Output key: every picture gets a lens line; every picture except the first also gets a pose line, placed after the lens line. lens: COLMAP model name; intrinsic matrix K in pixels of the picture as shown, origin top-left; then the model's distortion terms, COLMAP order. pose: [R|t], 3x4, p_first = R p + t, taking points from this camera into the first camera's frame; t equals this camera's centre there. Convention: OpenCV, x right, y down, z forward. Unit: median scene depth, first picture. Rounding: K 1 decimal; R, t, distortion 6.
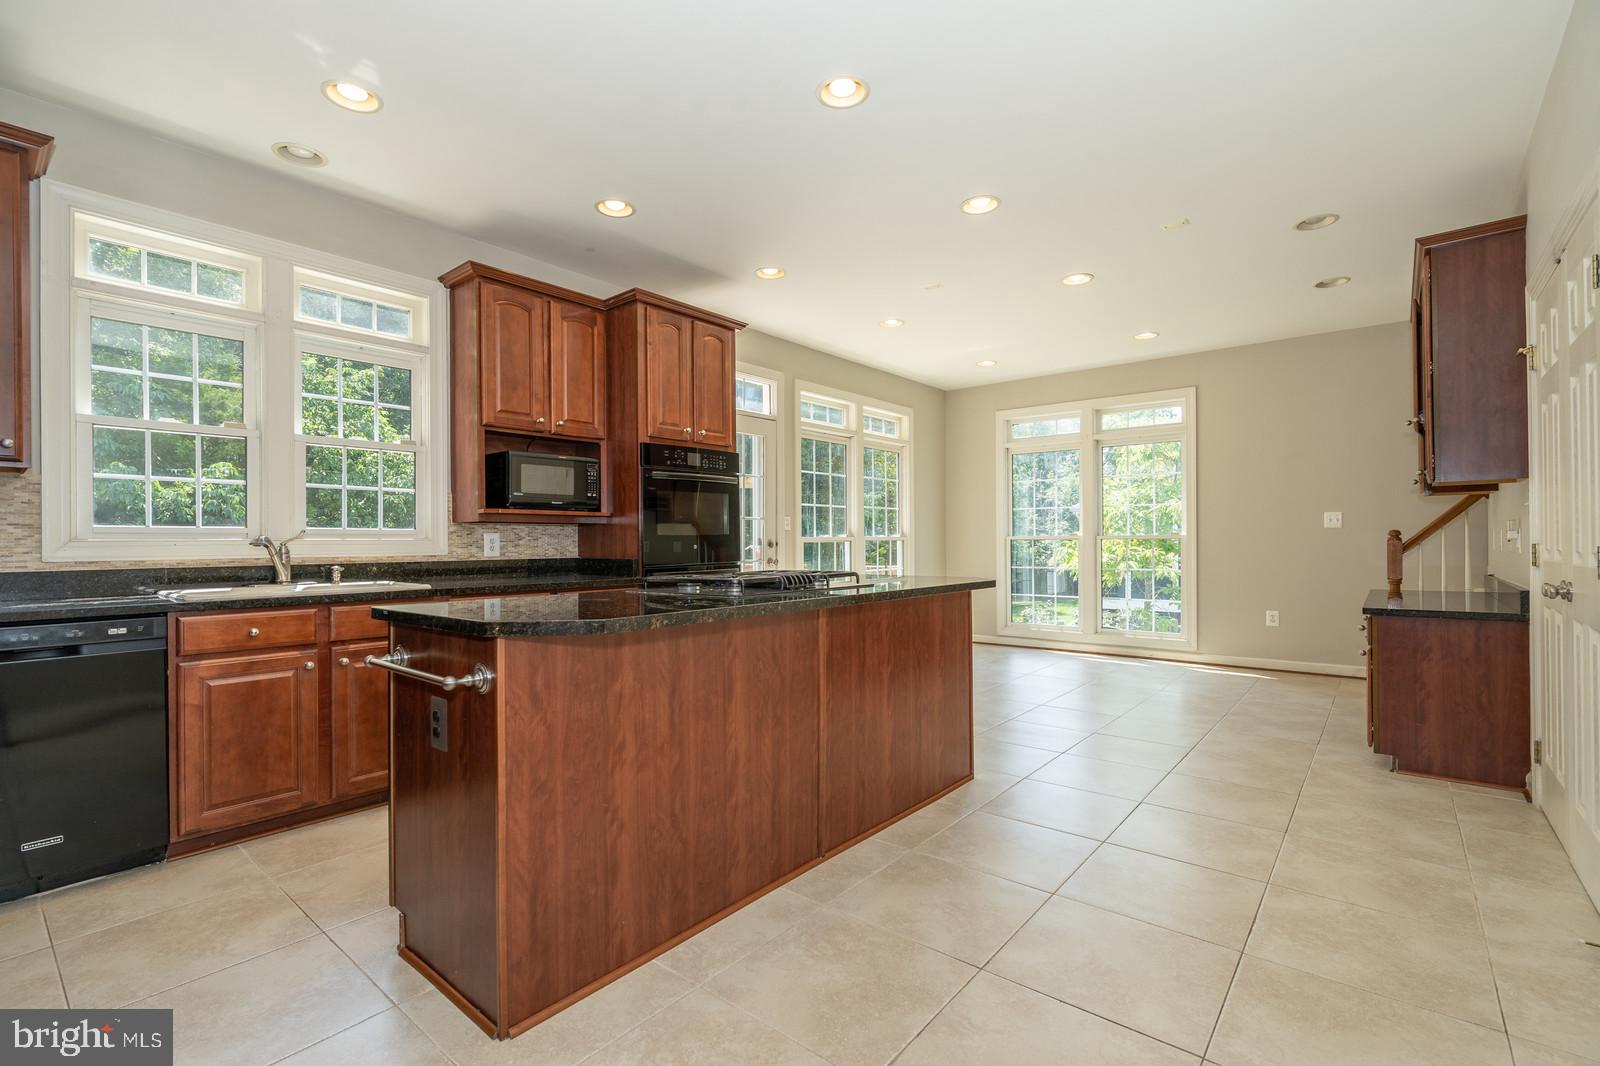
lens RADIAL K [[720.8, 0, 807.7], [0, 720.8, 539.0], [0, 0, 1]] dist [-0.019425, 0.004042]
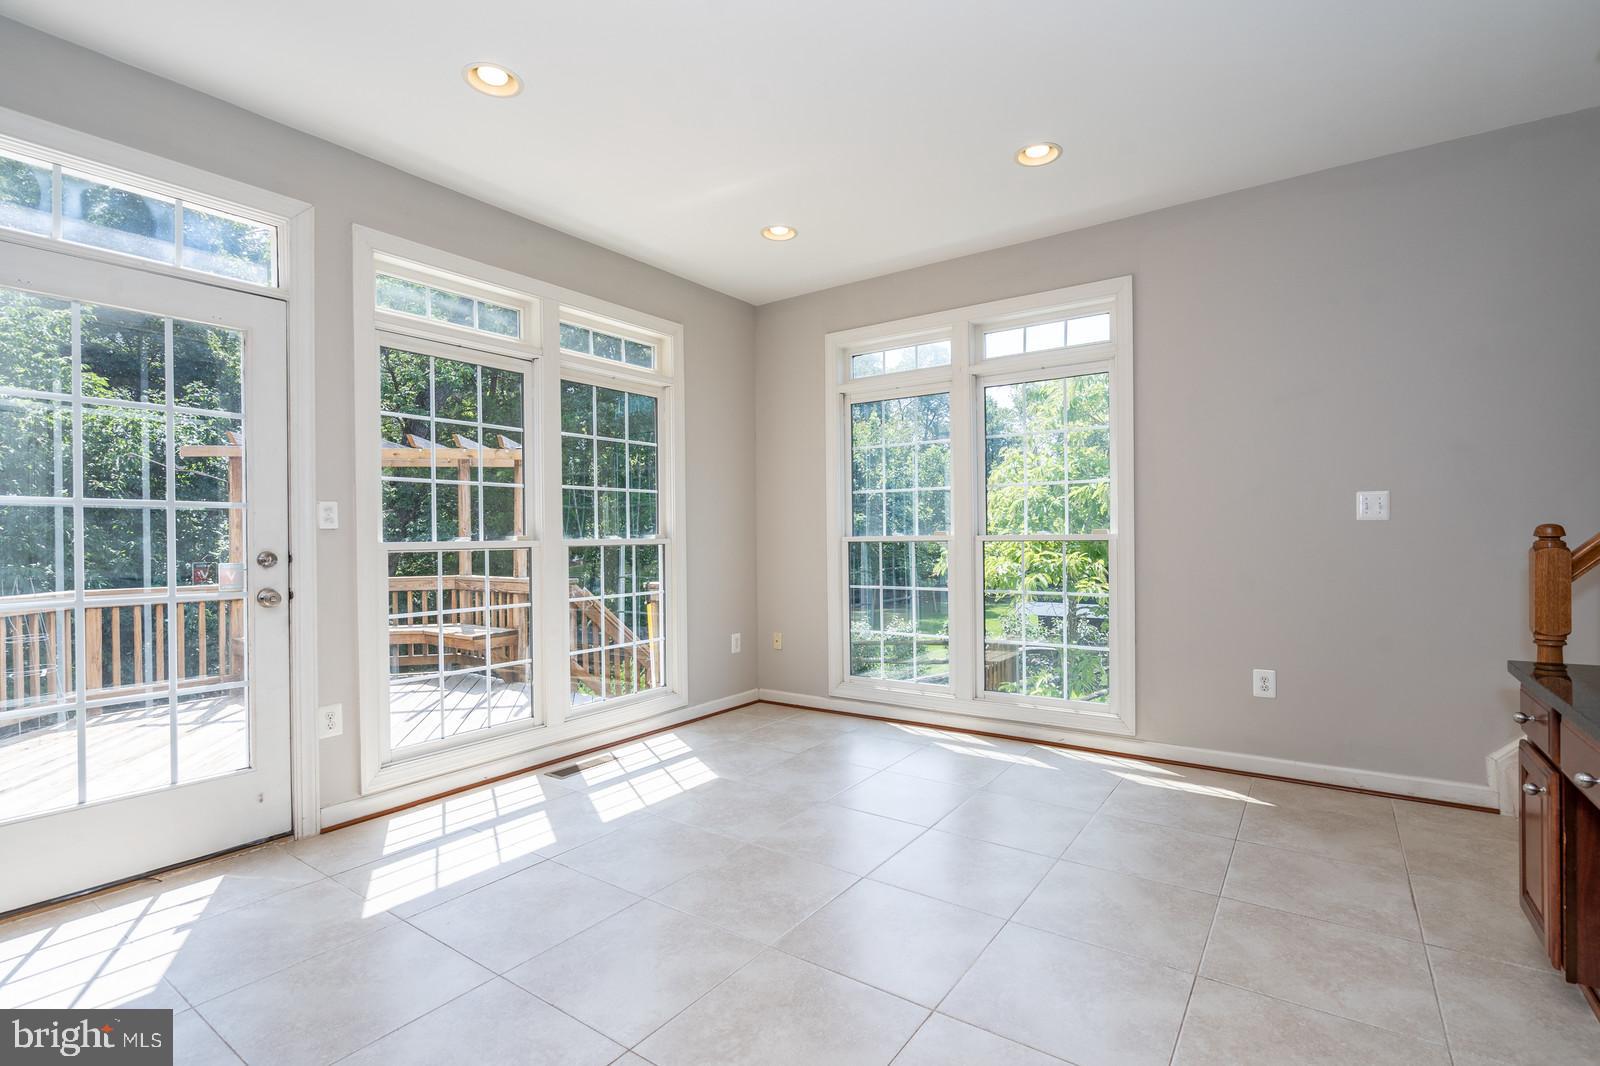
lens RADIAL K [[720.8, 0, 844.5], [0, 720.8, 542.1], [0, 0, 1]] dist [-0.019425, 0.004042]
pose [[0.995114, -0.005967, 0.098556, 0.436682], [0.004858, 0.999922, 0.011486, -0.011629], [-0.098617, -0.010951, 0.995065, 0.773040]]
